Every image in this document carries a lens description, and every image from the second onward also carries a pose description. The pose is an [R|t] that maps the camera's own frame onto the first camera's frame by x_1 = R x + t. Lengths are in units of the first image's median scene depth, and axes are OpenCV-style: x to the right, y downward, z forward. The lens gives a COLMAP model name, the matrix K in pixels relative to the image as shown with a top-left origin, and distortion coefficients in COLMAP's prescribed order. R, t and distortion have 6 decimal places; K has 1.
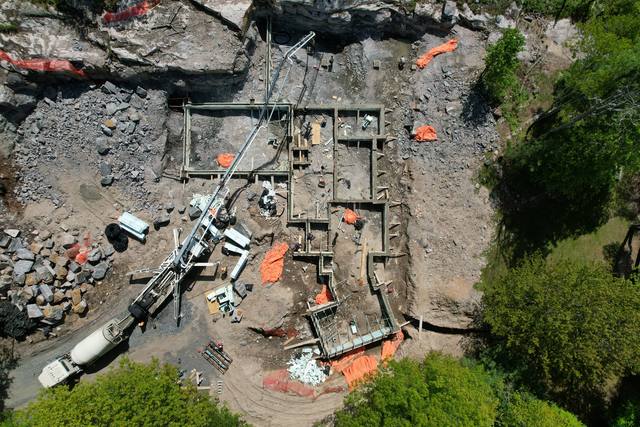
lens RADIAL K [[399.7, 0, 320.0], [0, 399.7, 213.5], [0, 0, 1]] dist [-0.074311, 0.065500]
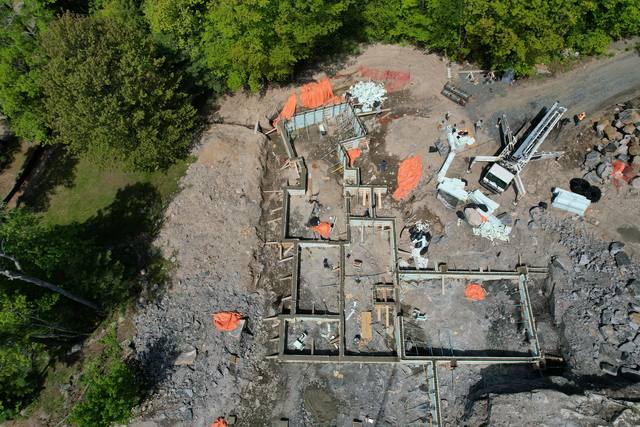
lens RADIAL K [[399.7, 0, 320.0], [0, 399.7, 213.5], [0, 0, 1]] dist [-0.074311, 0.065500]
pose [[-0.999830, -0.018243, -0.002496, 0.089095], [0.014941, -0.883032, 0.469074, -0.379151], [-0.010761, 0.468957, 0.883155, 0.205287]]
